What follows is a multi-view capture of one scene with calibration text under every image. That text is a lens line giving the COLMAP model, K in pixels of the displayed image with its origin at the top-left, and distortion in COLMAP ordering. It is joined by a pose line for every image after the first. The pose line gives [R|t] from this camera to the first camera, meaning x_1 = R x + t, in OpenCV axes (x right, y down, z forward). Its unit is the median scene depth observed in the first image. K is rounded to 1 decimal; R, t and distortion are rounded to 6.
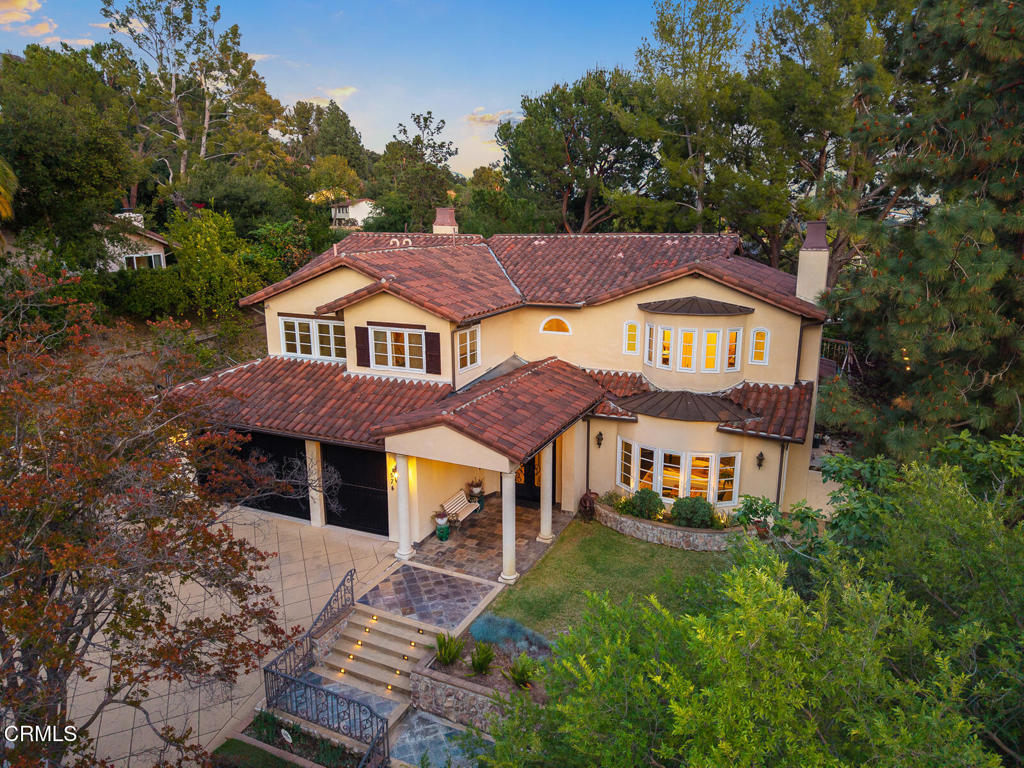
lens RADIAL K [[707.6, 0, 512.0], [0, 707.6, 384.0], [0, 0, 1]] dist [0.006003, 0.000023]
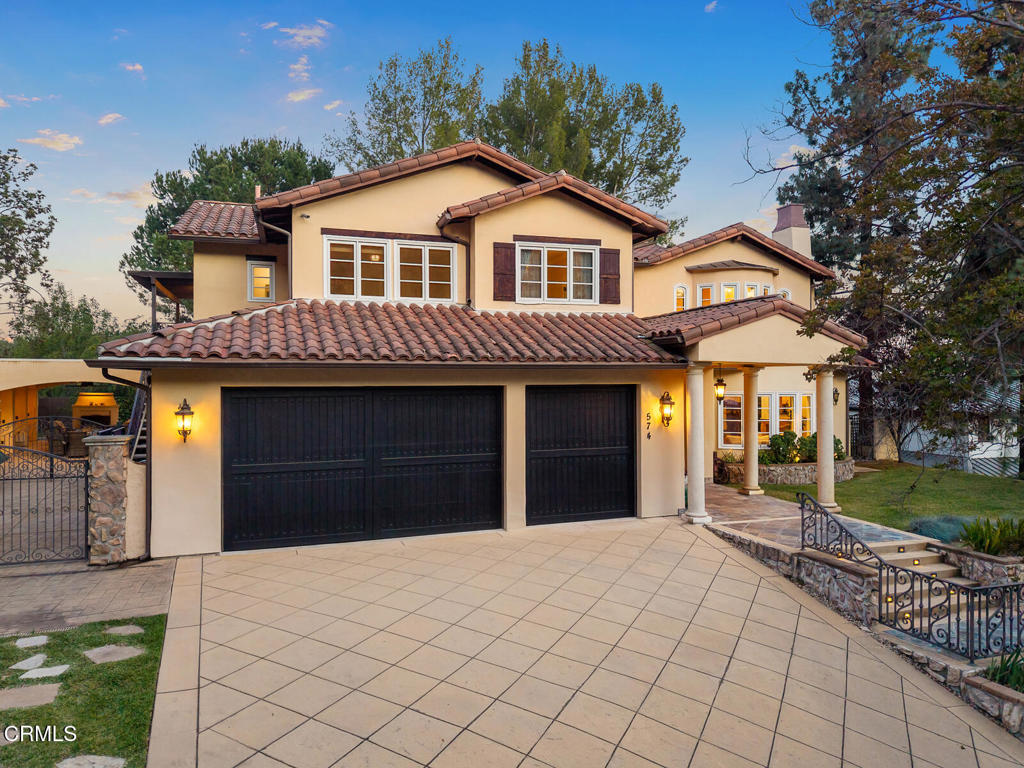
lens RADIAL K [[722.3, 0, 532.1], [0, 722.3, 384.8], [0, 0, 1]] dist [-0.004628, -0.003265]
pose [[0.703877, -0.000504, 0.710322, -0.706333], [0.177764, 0.968304, -0.175464, 0.188184], [-0.687719, 0.249774, 0.681657, 0.527848]]
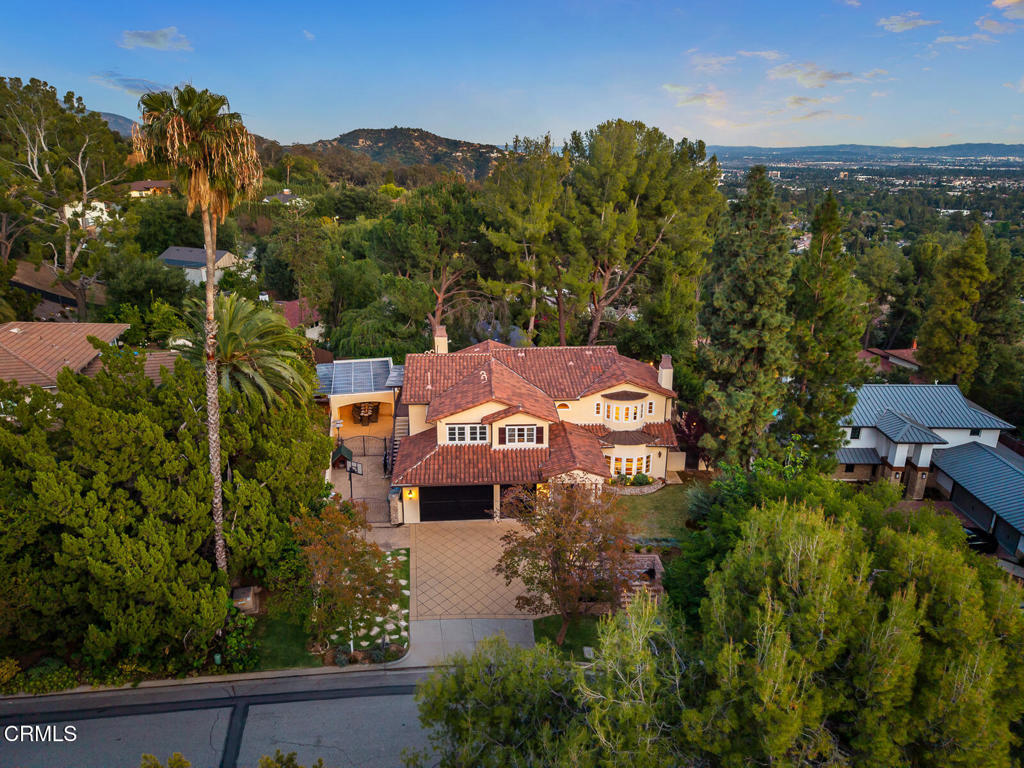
lens RADIAL K [[707.6, 0, 512.0], [0, 707.6, 384.0], [0, 0, 1]] dist [0.006003, 0.000023]
pose [[0.874448, -0.150854, 0.461069, -1.172534], [0.101634, 0.986299, 0.129945, -0.493373], [-0.474354, -0.066769, 0.877798, -0.915728]]
